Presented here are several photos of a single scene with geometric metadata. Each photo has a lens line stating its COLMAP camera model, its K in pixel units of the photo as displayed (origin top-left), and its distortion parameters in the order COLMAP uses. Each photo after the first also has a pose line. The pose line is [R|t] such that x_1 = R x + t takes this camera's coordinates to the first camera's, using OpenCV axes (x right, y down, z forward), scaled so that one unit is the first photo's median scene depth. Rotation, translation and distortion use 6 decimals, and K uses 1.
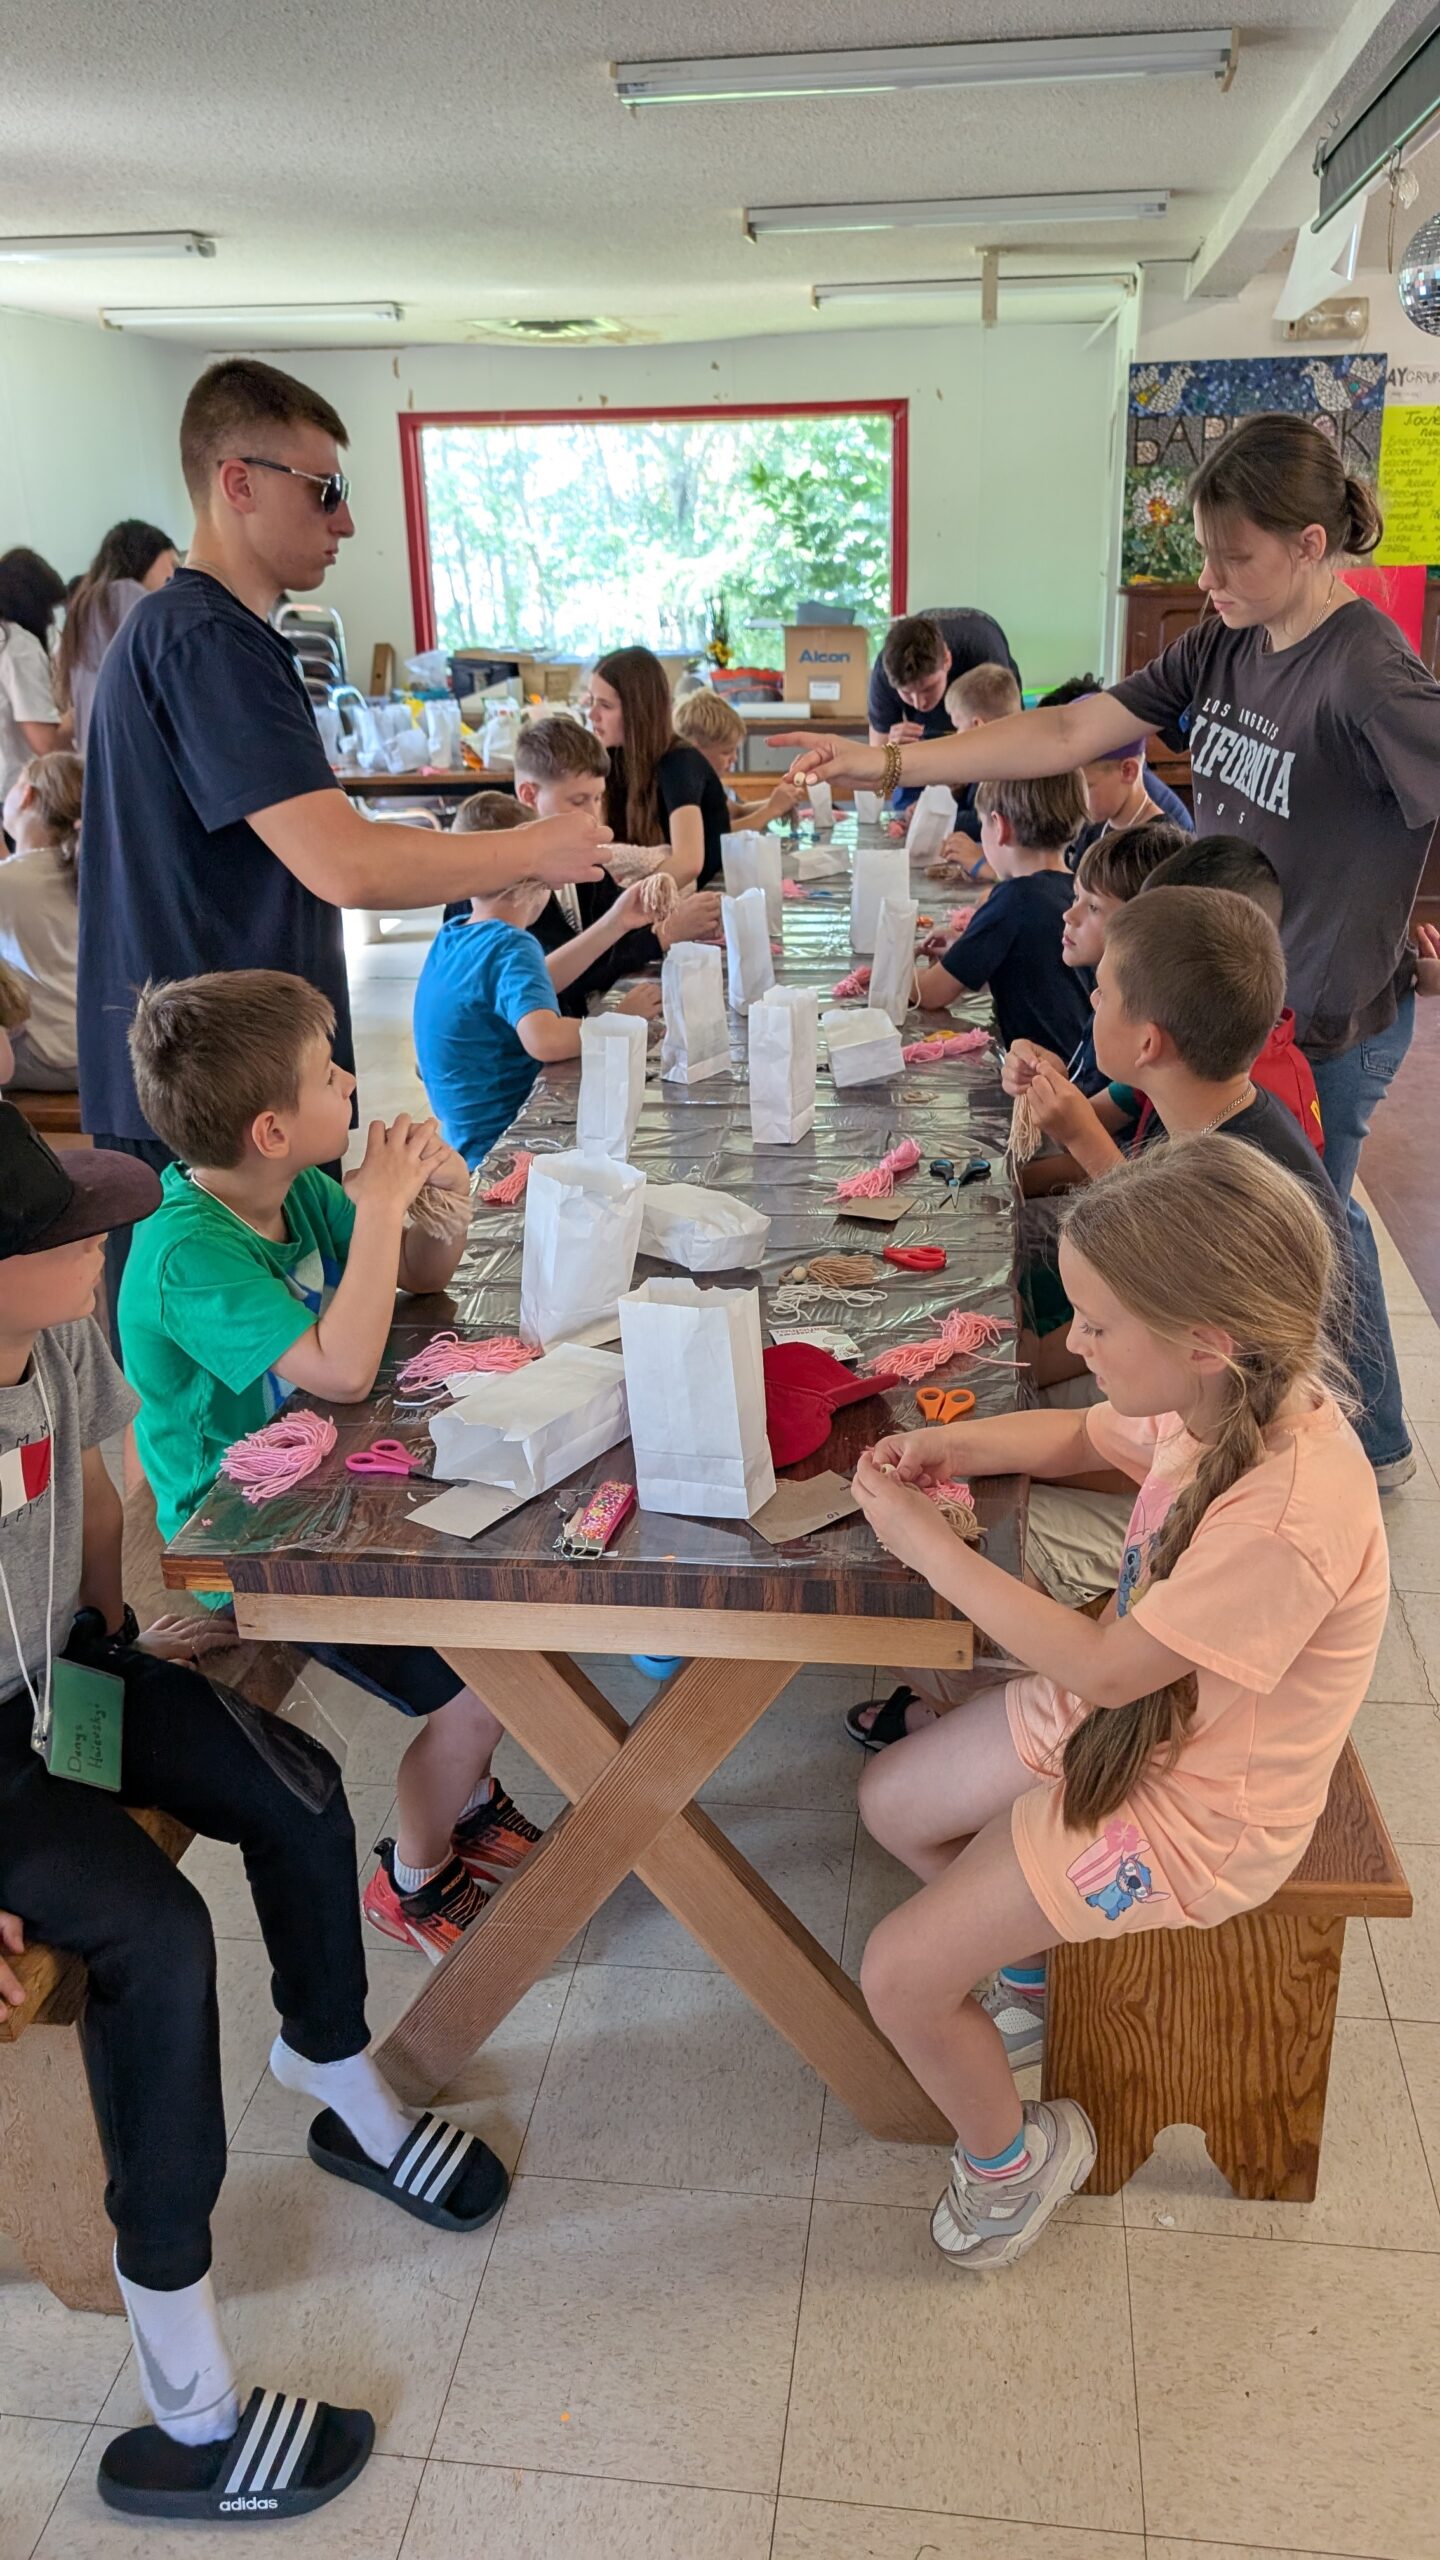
lens RADIAL K [[1886.9, 0, 727.0], [0, 1886.9, 1302.3], [0, 0, 1]] dist [0.018276, -0.011395]
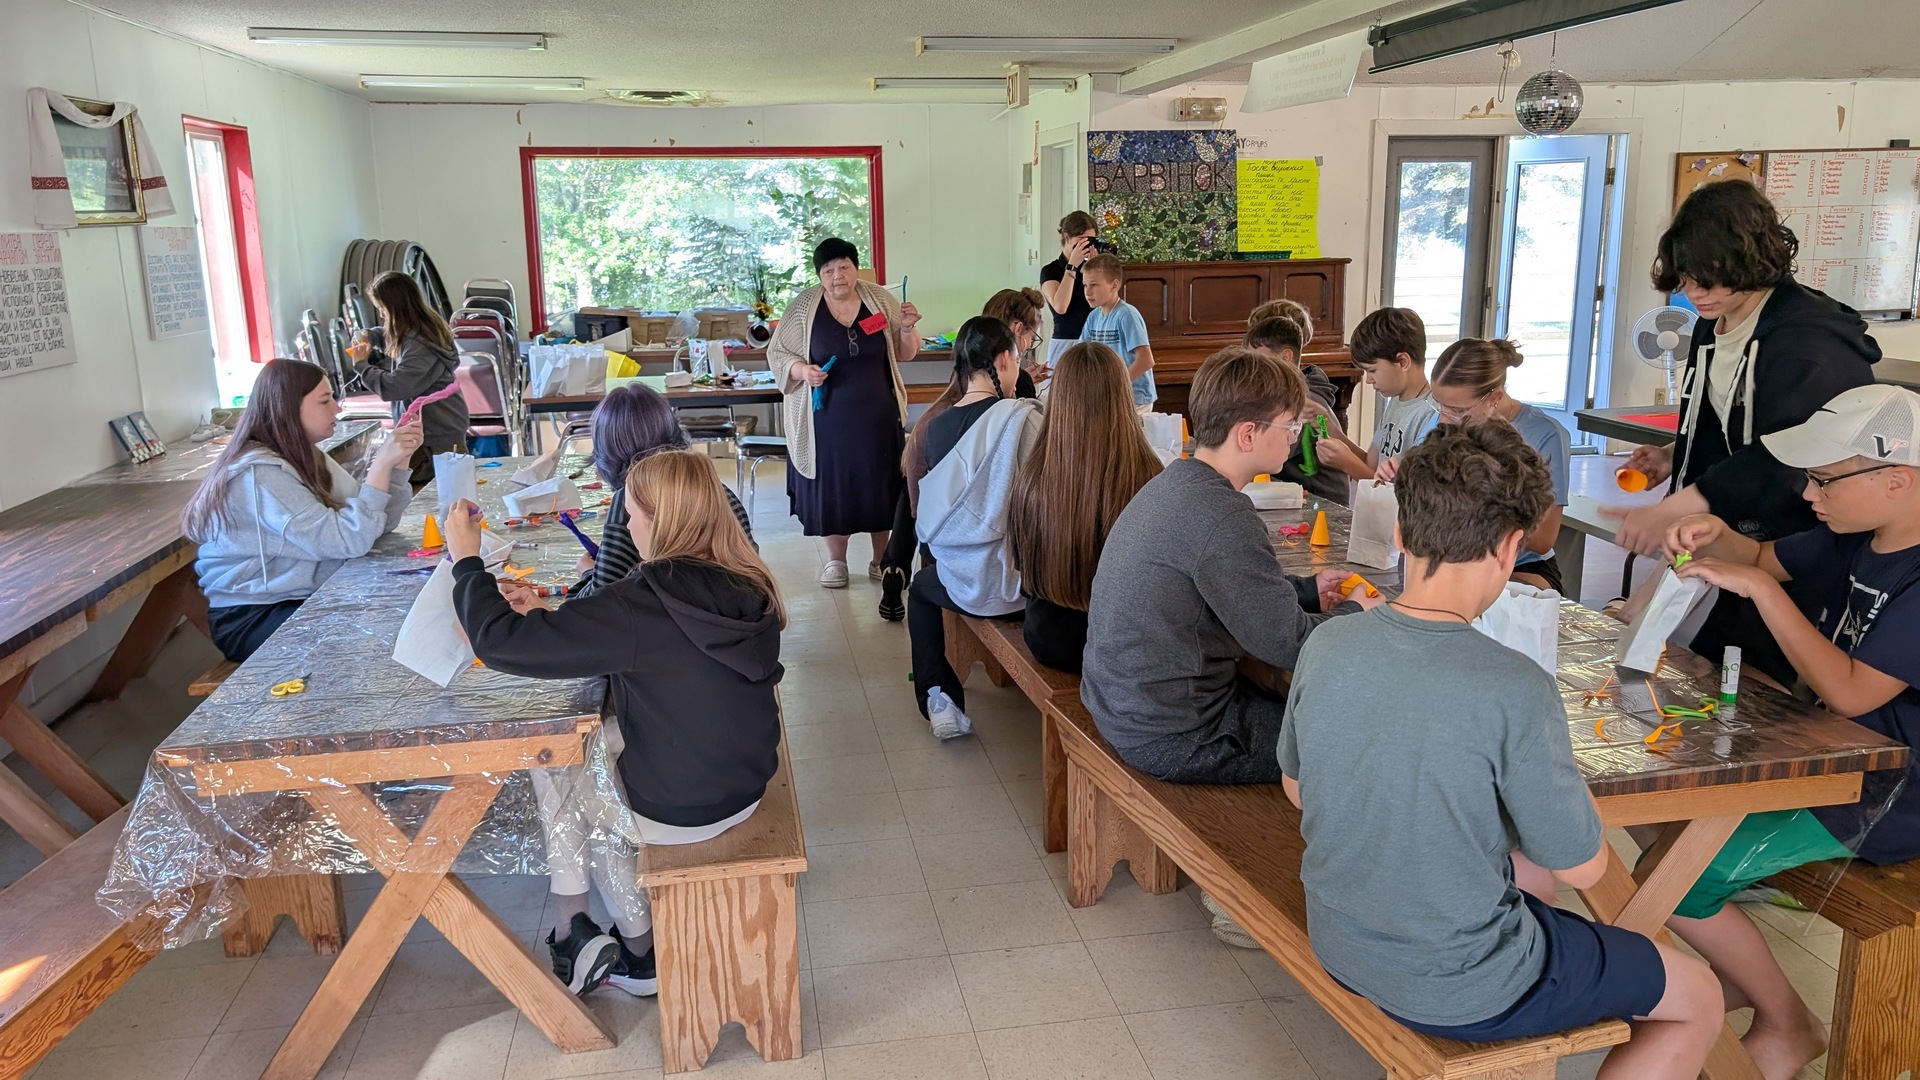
lens RADIAL K [[1415.2, 0, 963.4], [0, 1415.2, 527.9], [0, 0, 1]] dist [0.018276, -0.011395]
pose [[0.955443, -0.056894, 0.289640, -0.247838], [0.107366, 0.981020, -0.161467, 0.012341], [-0.274957, 0.185370, 0.943418, -0.032824]]
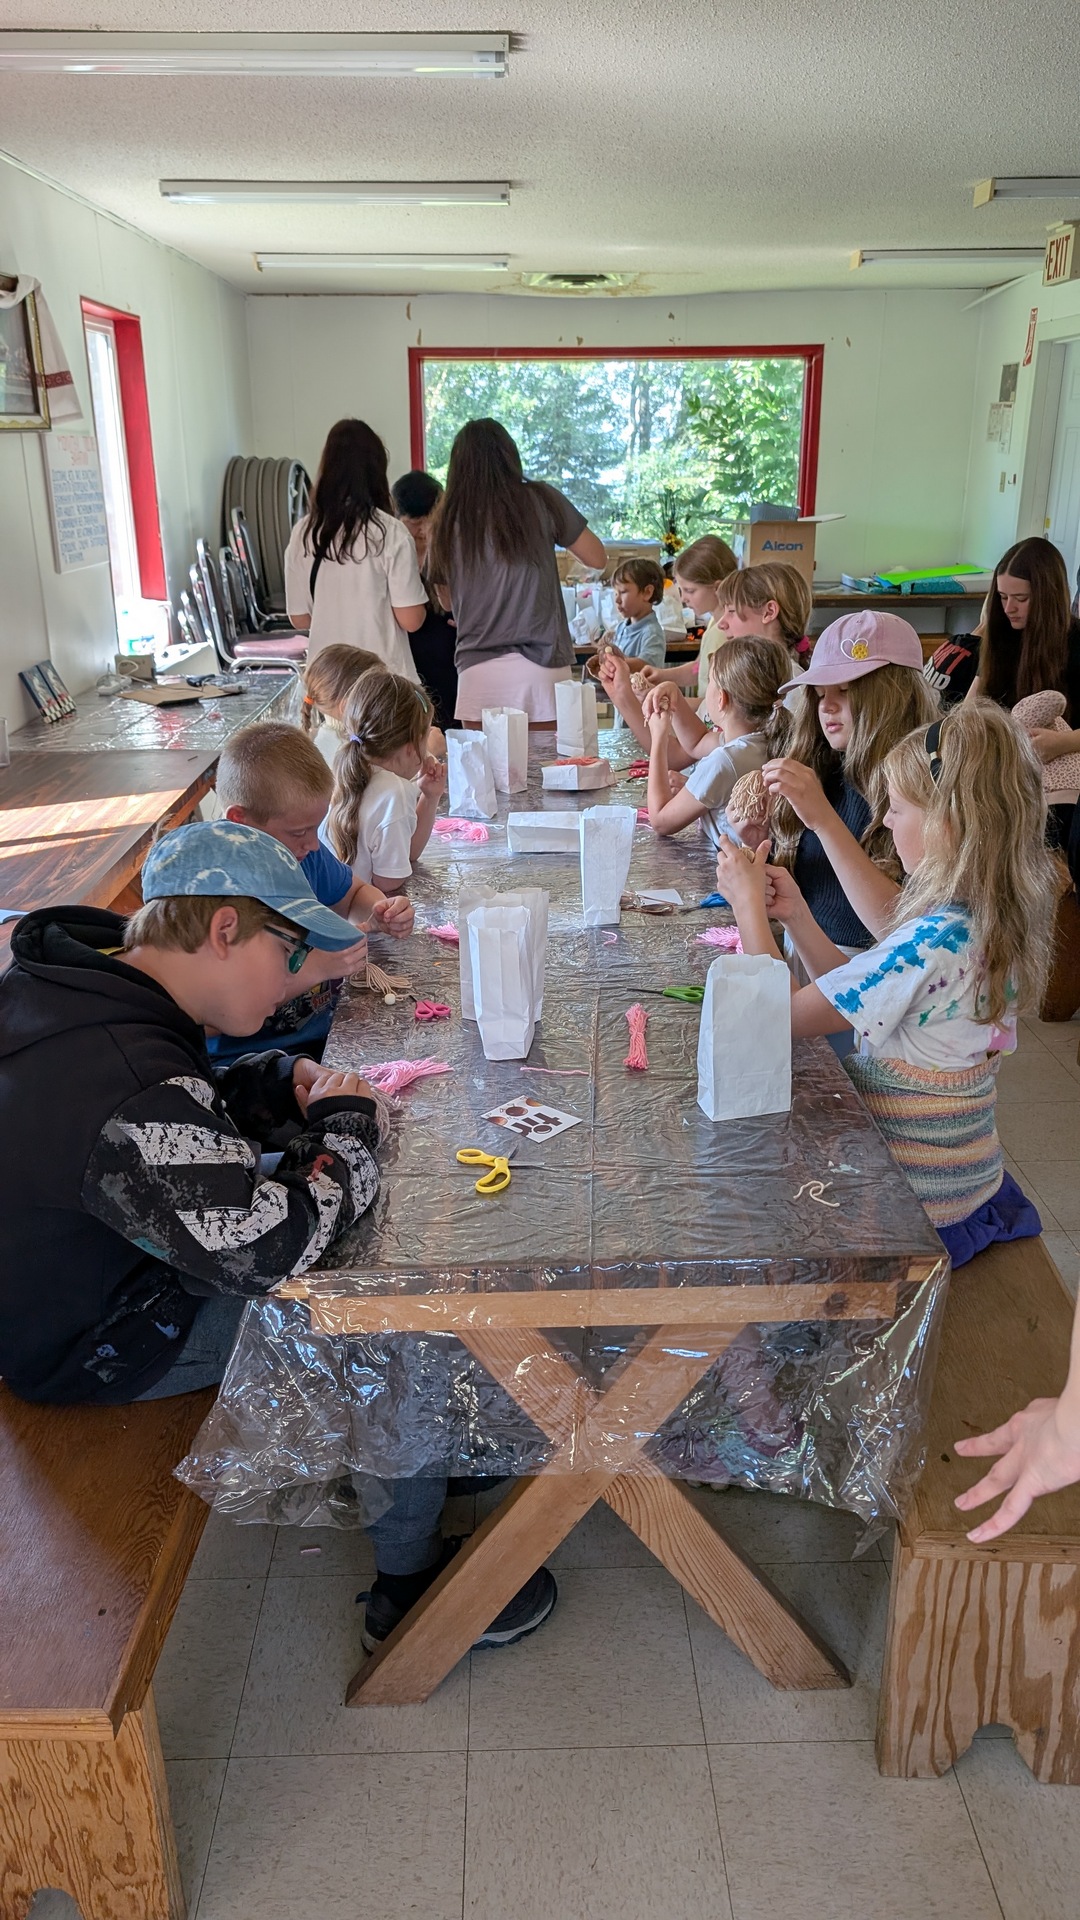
lens RADIAL K [[1415.2, 0, 496.5], [0, 1415.2, 986.8], [0, 0, 1]] dist [0.018276, -0.011395]
pose [[0.994282, -0.025786, 0.103626, -0.308092], [0.028252, 0.999350, -0.022401, -0.045215], [-0.102981, 0.025200, 0.994364, 0.121153]]
